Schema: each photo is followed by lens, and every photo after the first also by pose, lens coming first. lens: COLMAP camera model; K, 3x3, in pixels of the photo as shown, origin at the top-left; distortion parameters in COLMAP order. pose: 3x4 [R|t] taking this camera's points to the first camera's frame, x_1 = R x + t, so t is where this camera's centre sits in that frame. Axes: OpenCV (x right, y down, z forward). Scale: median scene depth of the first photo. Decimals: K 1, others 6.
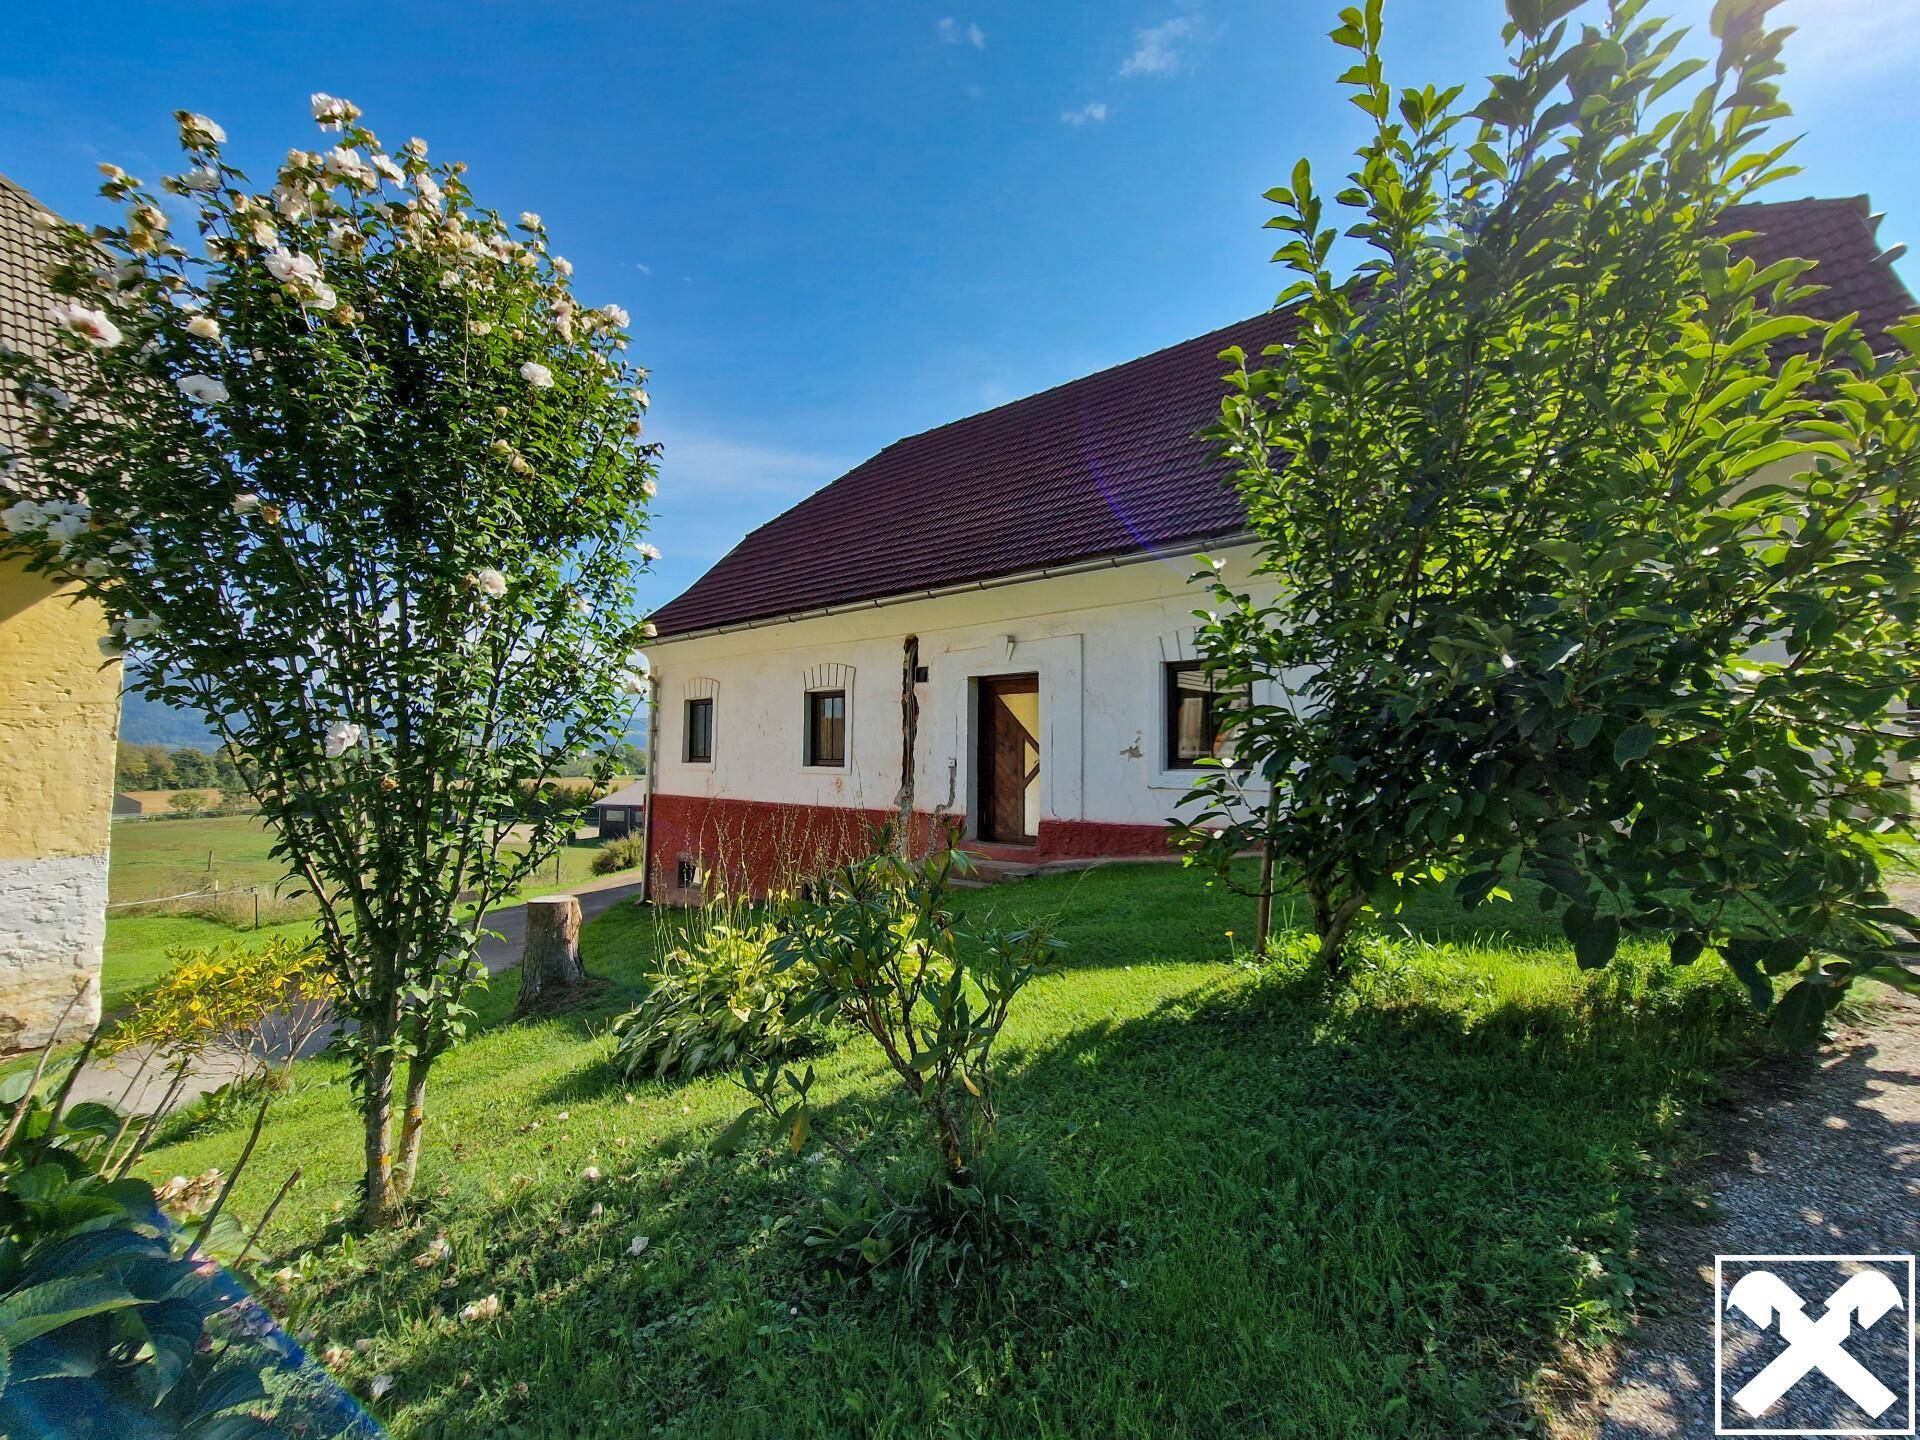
lens RADIAL K [[794.8, 0, 971.3], [0, 794.8, 711.8], [0, 0, 1]] dist [-0.001770, -0.000425]
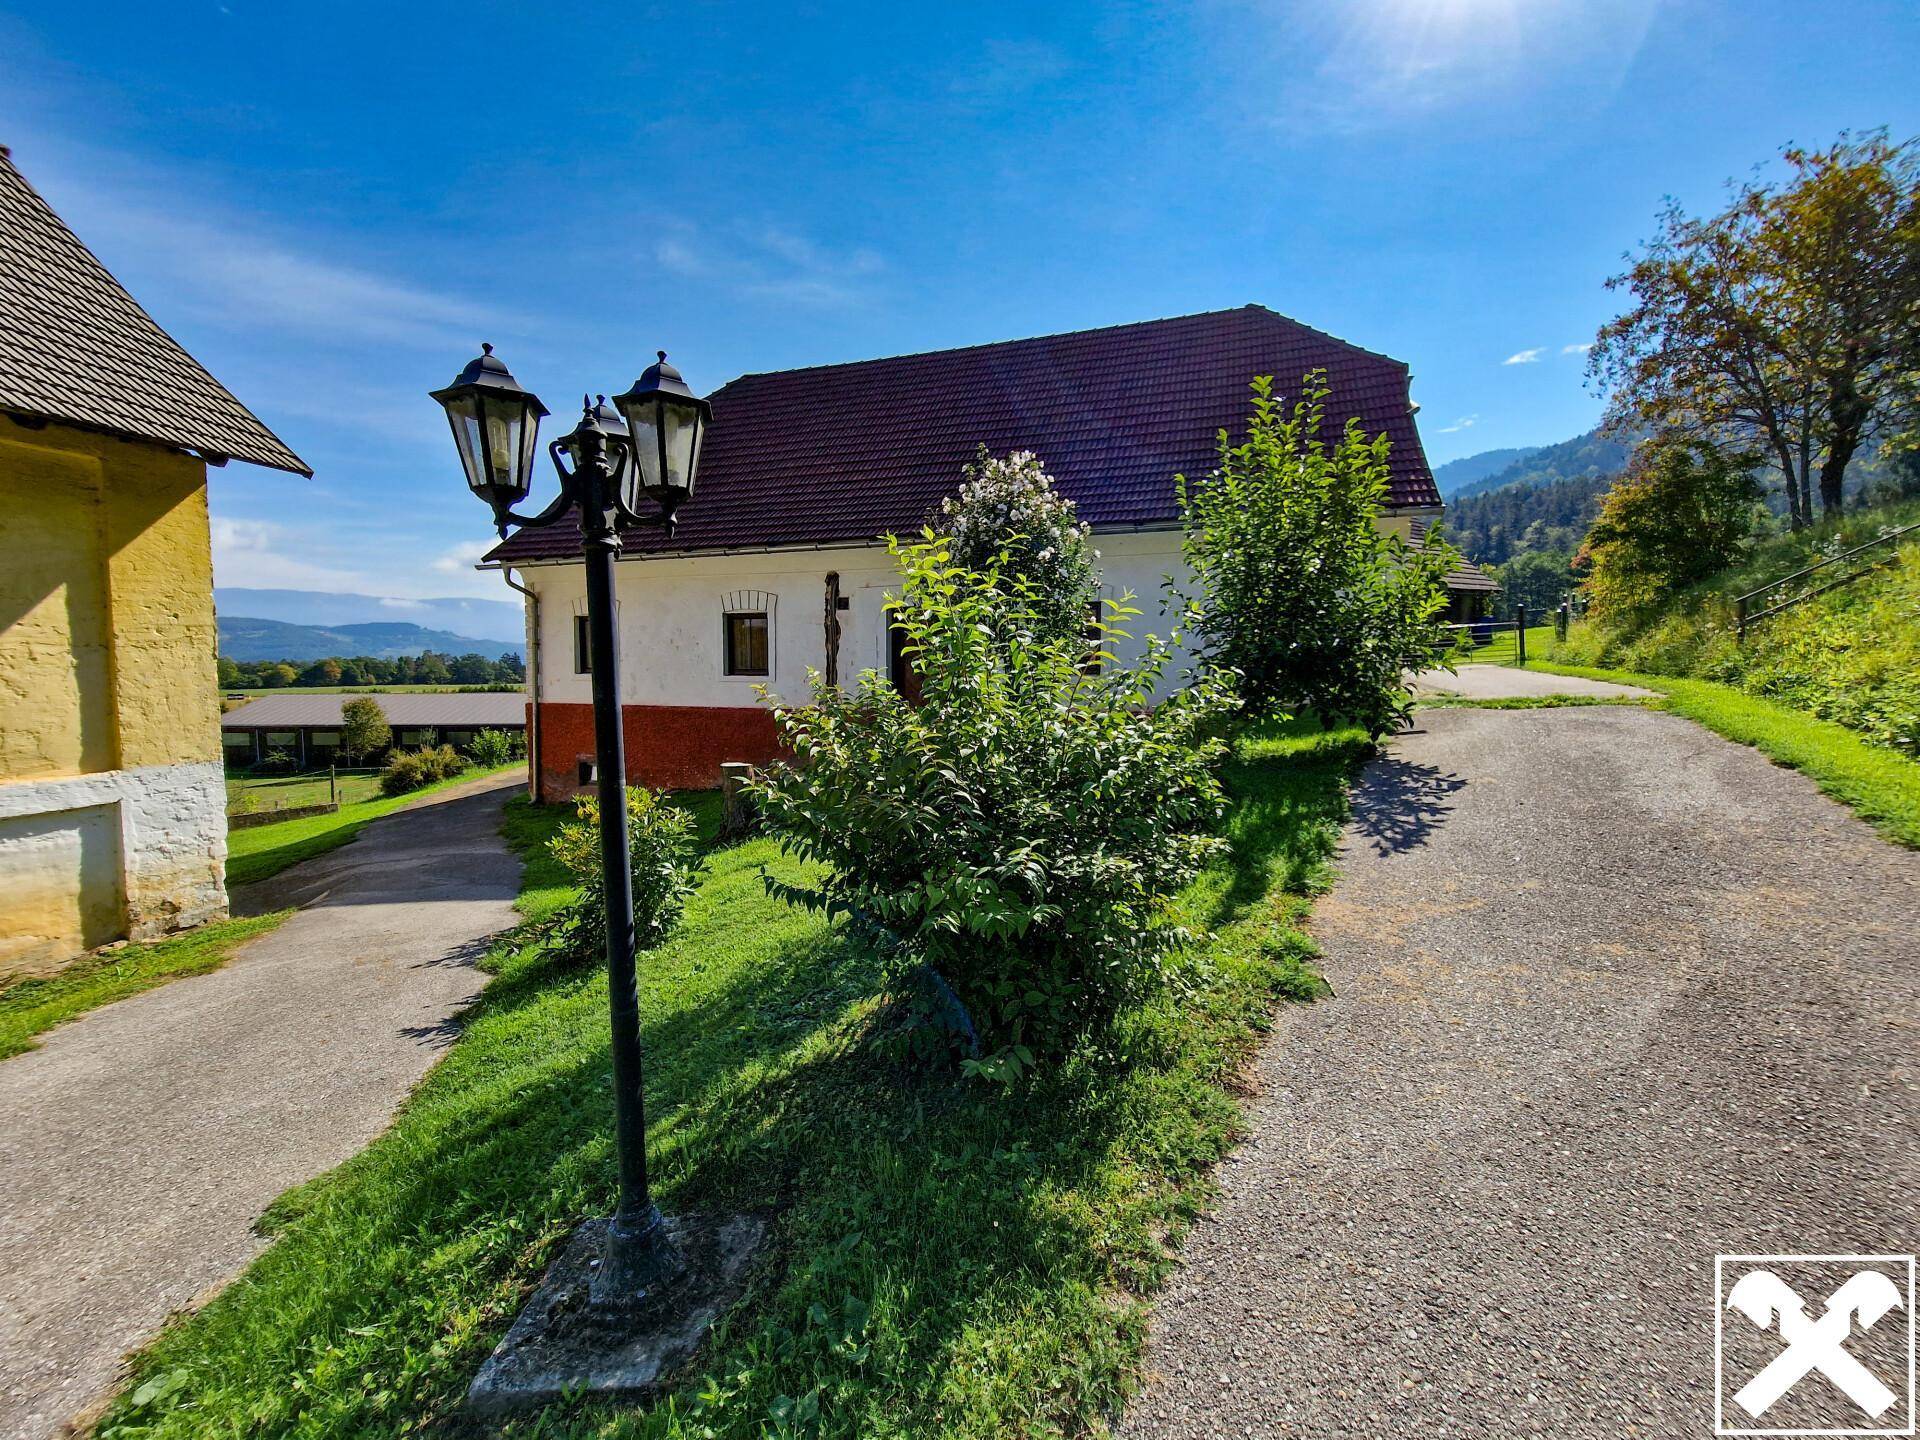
lens RADIAL K [[794.8, 0, 971.3], [0, 794.8, 711.8], [0, 0, 1]] dist [-0.001770, -0.000425]
pose [[0.931244, -0.028369, 0.363289, -0.337684], [-0.014604, 0.993258, 0.114998, -0.023168], [-0.364103, -0.112396, 0.924552, -0.285005]]
